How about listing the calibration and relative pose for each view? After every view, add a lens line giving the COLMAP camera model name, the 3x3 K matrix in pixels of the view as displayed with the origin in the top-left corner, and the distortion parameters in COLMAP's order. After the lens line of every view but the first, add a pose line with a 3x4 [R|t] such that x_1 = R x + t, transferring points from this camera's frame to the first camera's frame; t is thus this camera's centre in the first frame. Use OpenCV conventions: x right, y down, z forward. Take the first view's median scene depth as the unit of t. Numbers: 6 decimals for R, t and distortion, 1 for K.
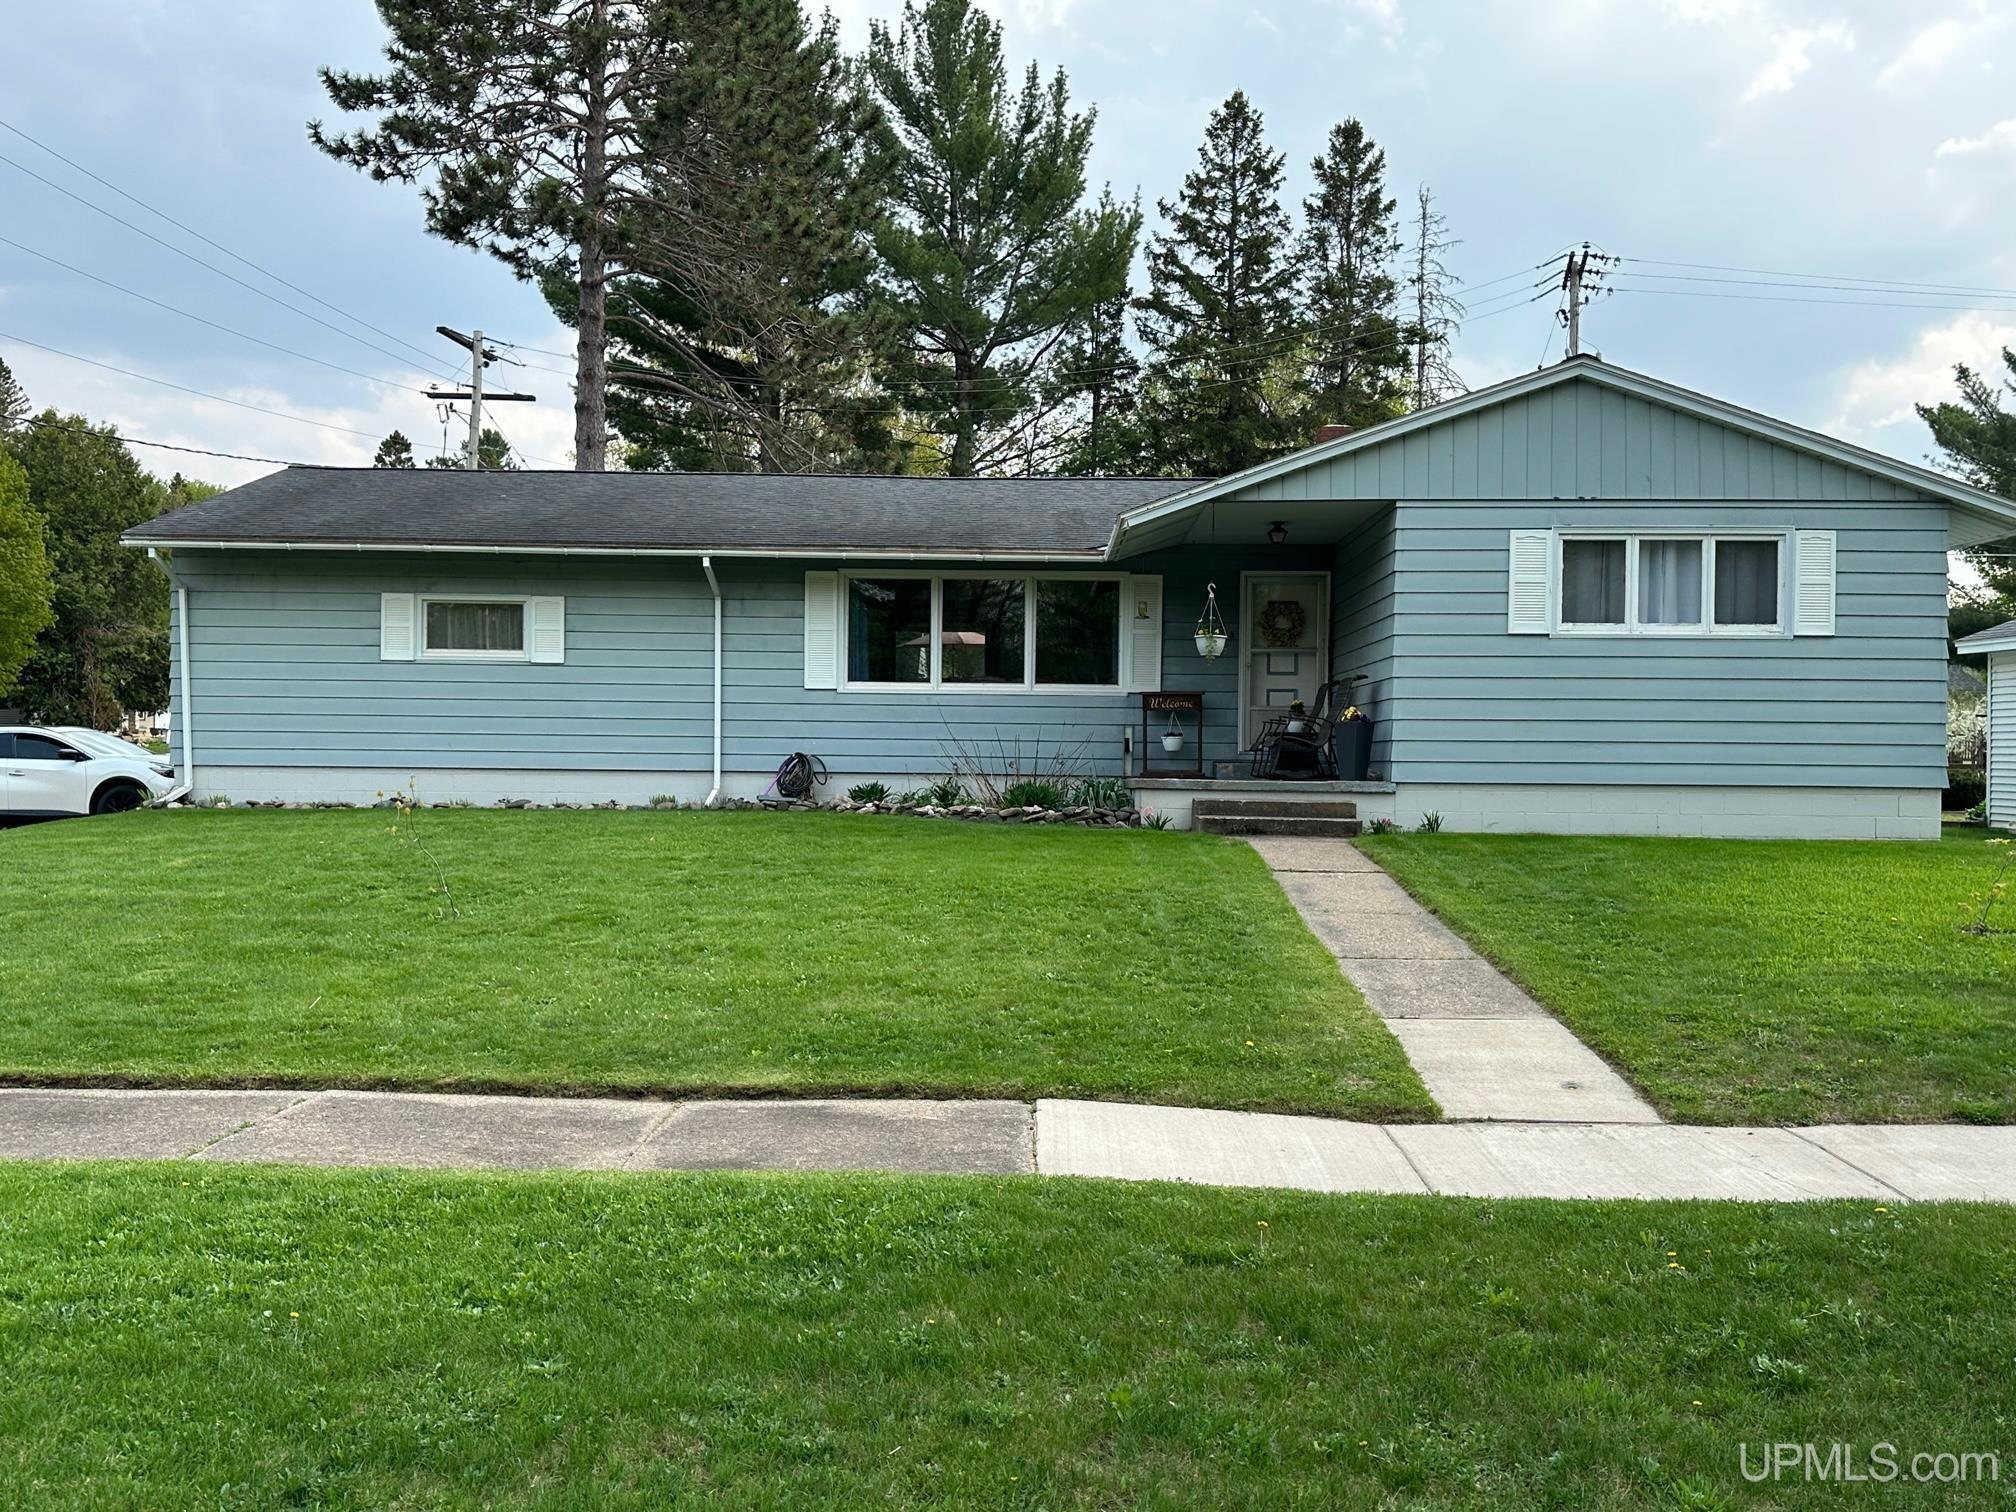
lens RADIAL K [[1777.7, 0, 1007.5], [0, 1777.7, 757.7], [0, 0, 1]] dist [0.047722, -0.075318]
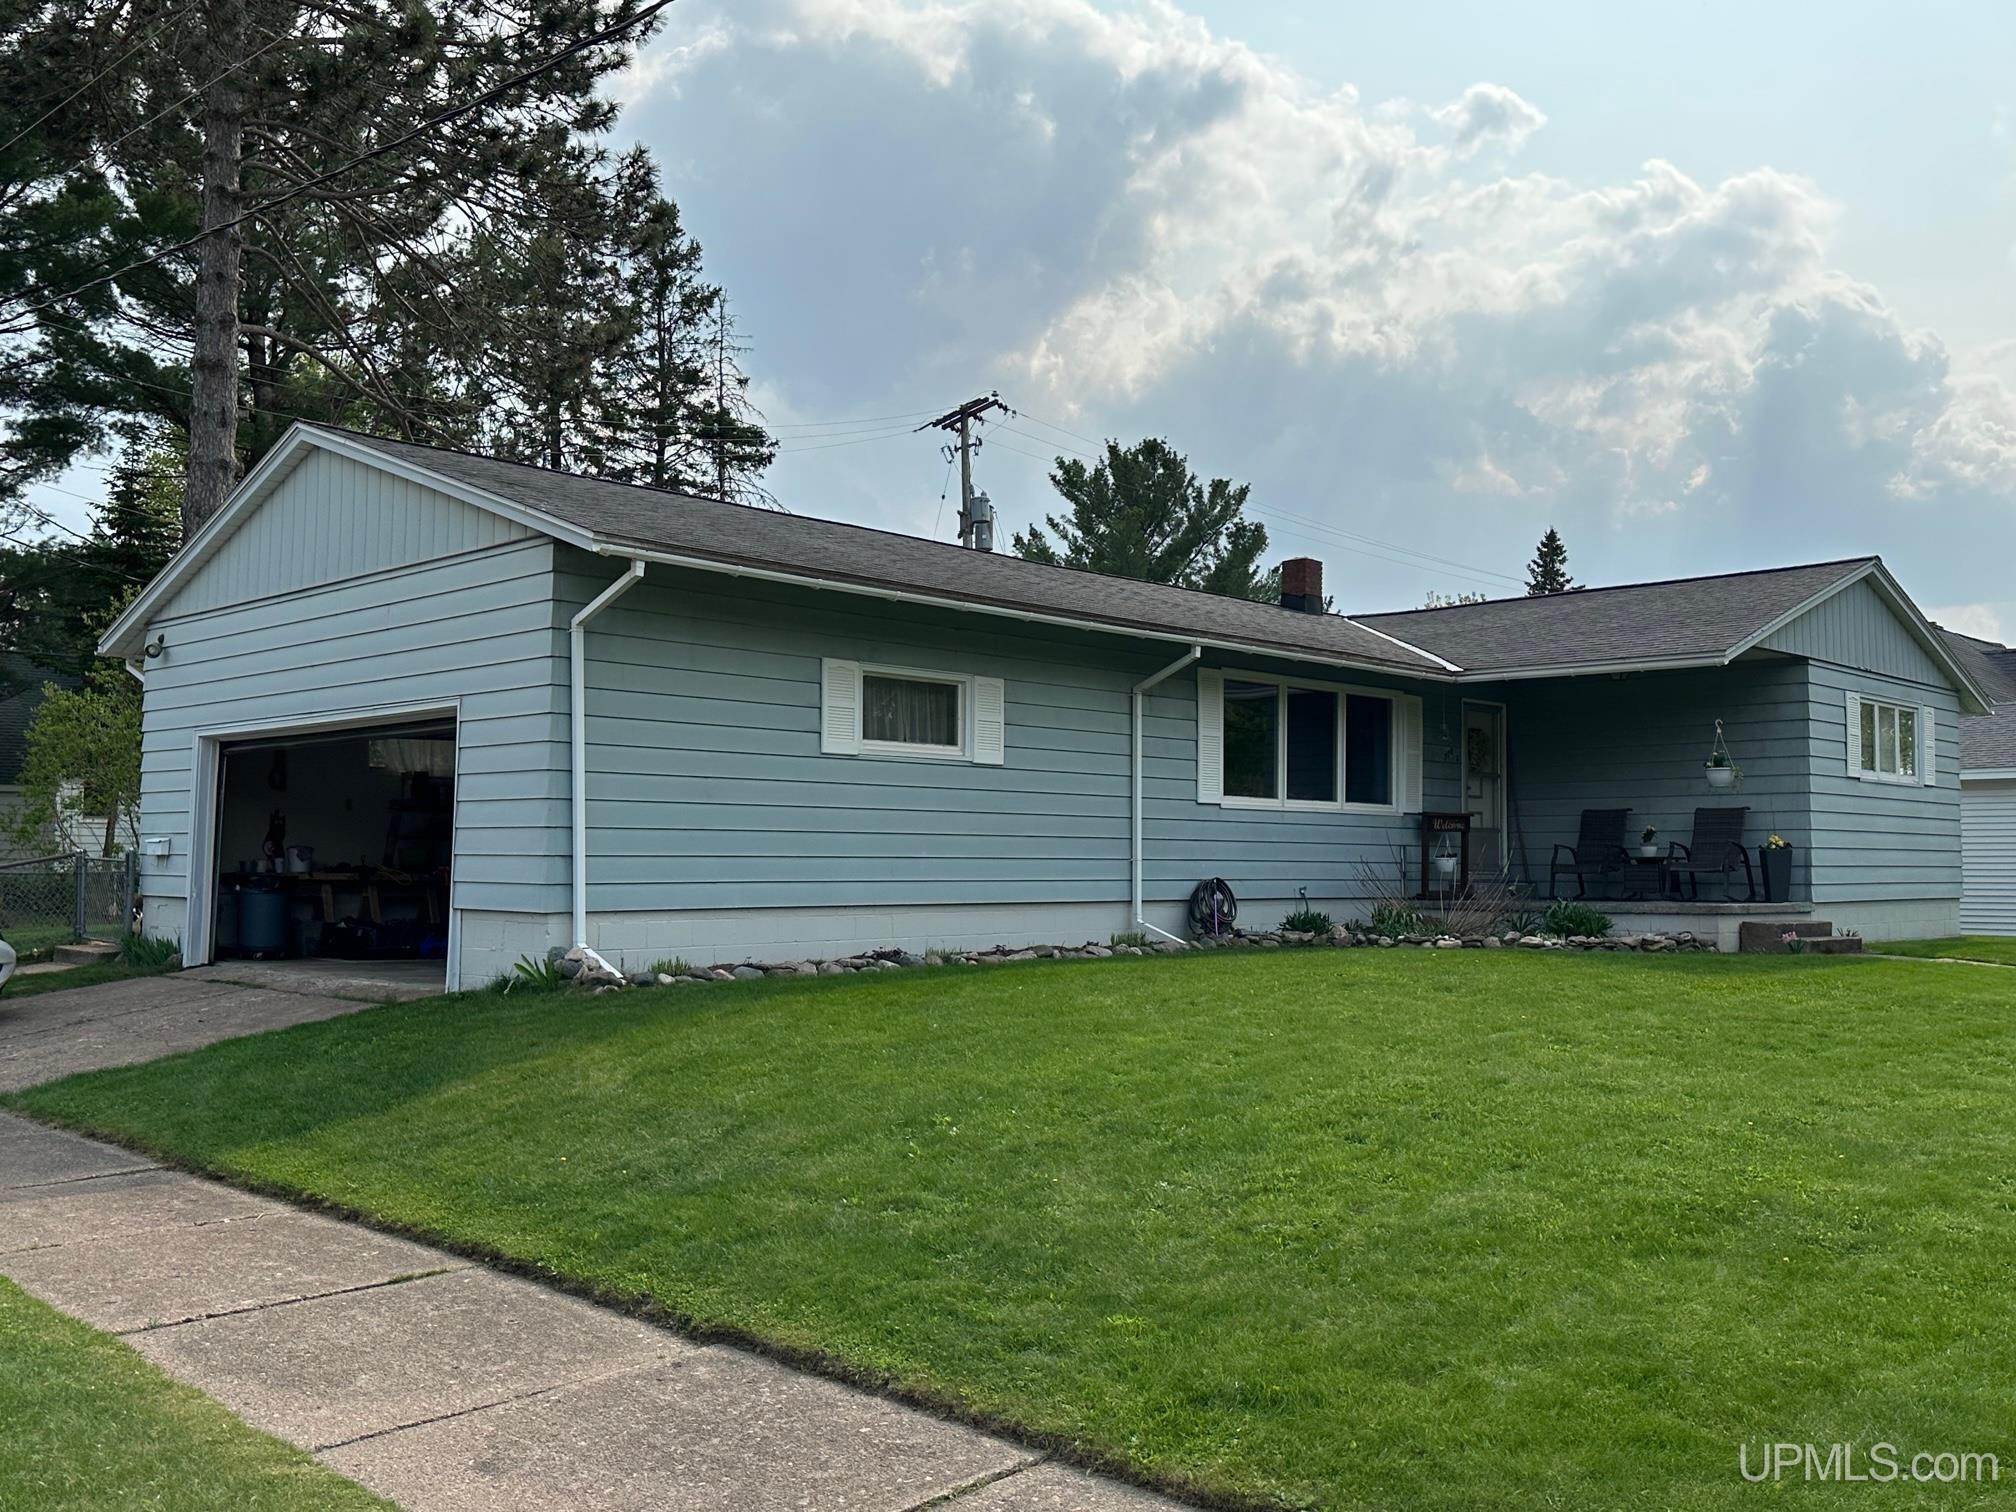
lens RADIAL K [[1777.7, 0, 1008.6], [0, 1777.7, 754.7], [0, 0, 1]] dist [0.047722, -0.075318]
pose [[0.695433, 0.037135, 0.717631, -0.809219], [0.002464, 0.998535, -0.054059, -0.016272], [-0.718587, 0.039363, 0.694322, 0.467880]]
